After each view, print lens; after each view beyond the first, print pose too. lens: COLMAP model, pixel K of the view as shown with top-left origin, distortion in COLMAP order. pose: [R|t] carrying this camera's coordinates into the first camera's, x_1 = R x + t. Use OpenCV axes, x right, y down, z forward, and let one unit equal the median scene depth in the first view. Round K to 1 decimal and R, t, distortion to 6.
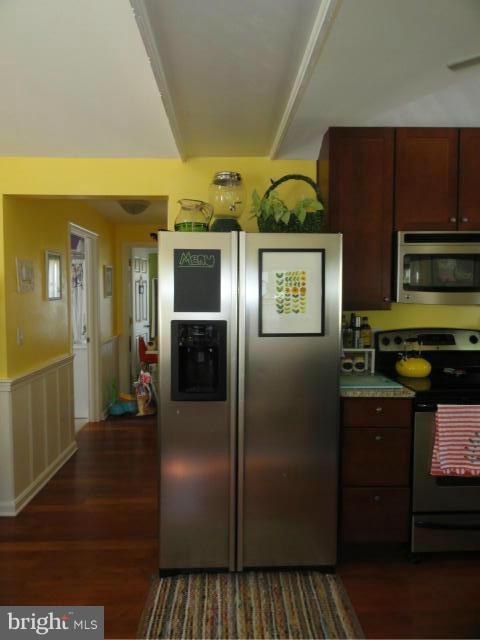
lens RADIAL K [[442.3, 0, 240.0], [0, 442.3, 320.0], [0, 0, 1]] dist [-0.005143, 0.001140]
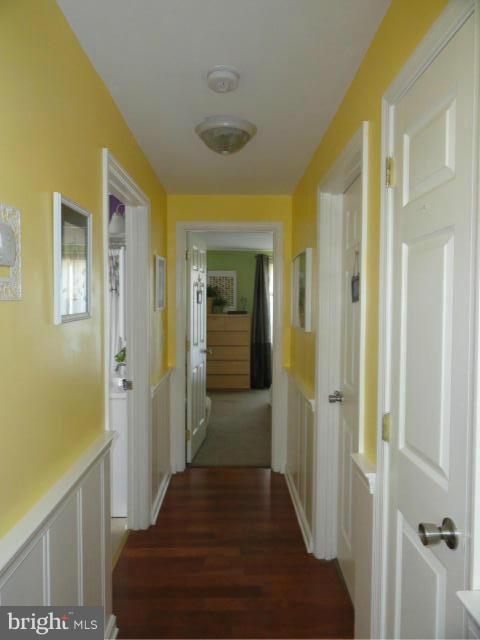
lens RADIAL K [[442.3, 0, 240.0], [0, 442.3, 320.0], [0, 0, 1]] dist [-0.005143, 0.001140]
pose [[0.999729, 0.001875, -0.023188, -0.169054], [-0.002312, 0.999821, -0.018794, -0.025440], [0.023149, 0.018842, 0.999554, 0.389897]]
